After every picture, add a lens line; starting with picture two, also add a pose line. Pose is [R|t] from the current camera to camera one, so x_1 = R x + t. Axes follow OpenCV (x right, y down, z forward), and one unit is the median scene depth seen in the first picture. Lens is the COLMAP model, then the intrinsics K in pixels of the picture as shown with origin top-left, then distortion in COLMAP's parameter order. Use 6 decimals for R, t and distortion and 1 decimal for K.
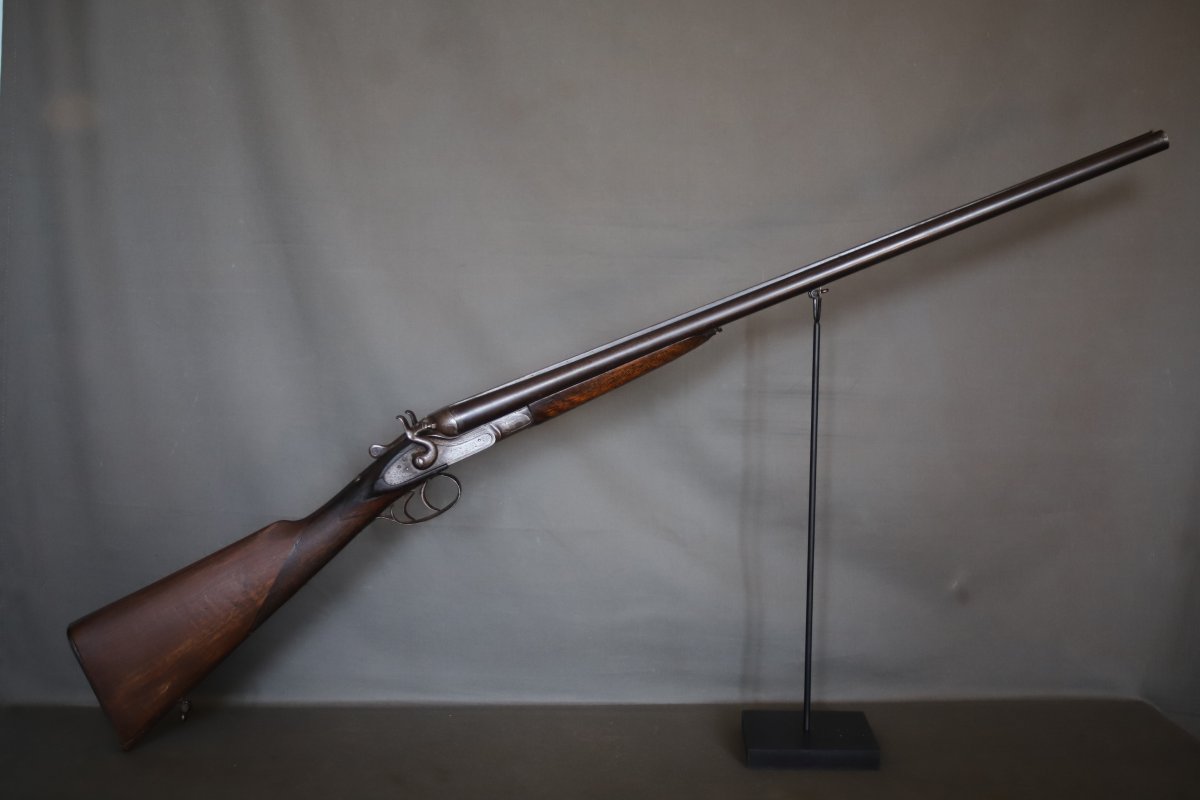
lens RADIAL K [[1471.2, 0, 604.8], [0, 1471.2, 398.3], [0, 0, 1]] dist [-0.125142, 0.000000]
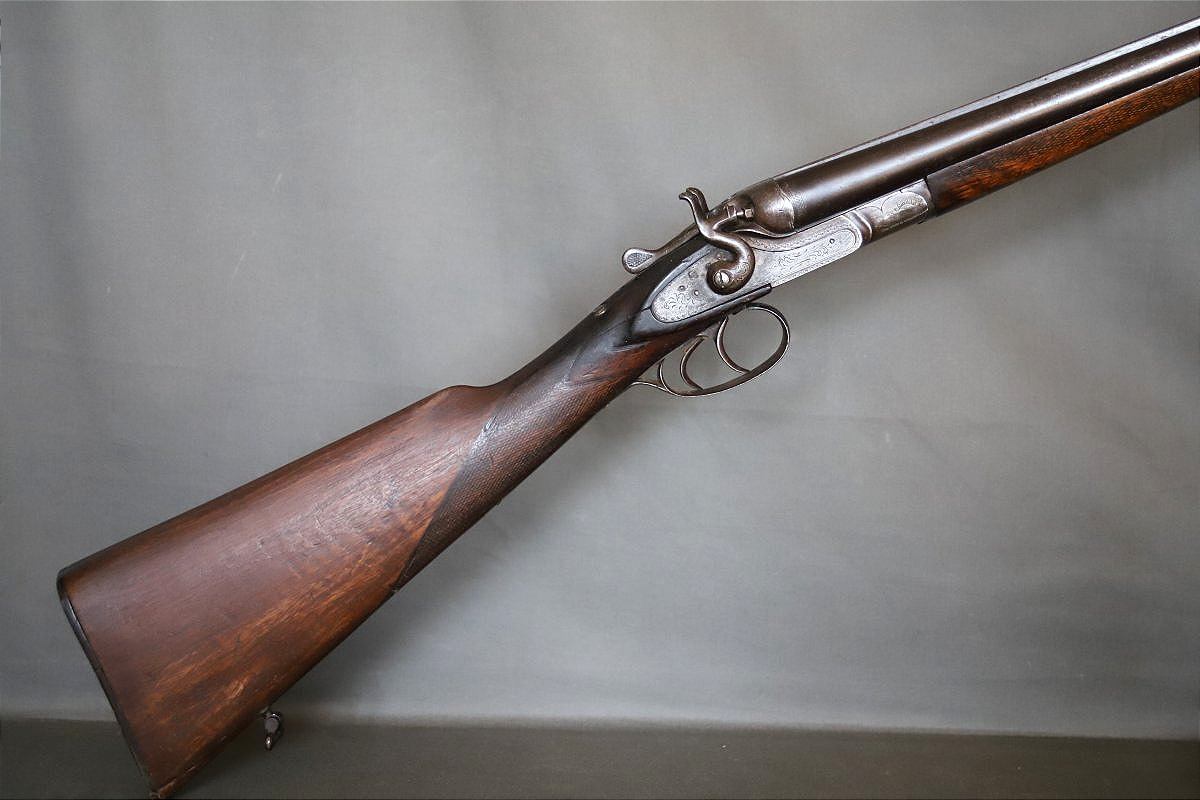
lens RADIAL K [[2151.9, 0, 597.9], [0, 2151.9, 393.7], [0, 0, 1]] dist [0.036685, 0.000000]
pose [[0.997732, 0.020178, -0.064212, -0.118488], [-0.016649, 0.998347, 0.055019, 0.042095], [0.065216, -0.053825, 0.996418, 0.203694]]
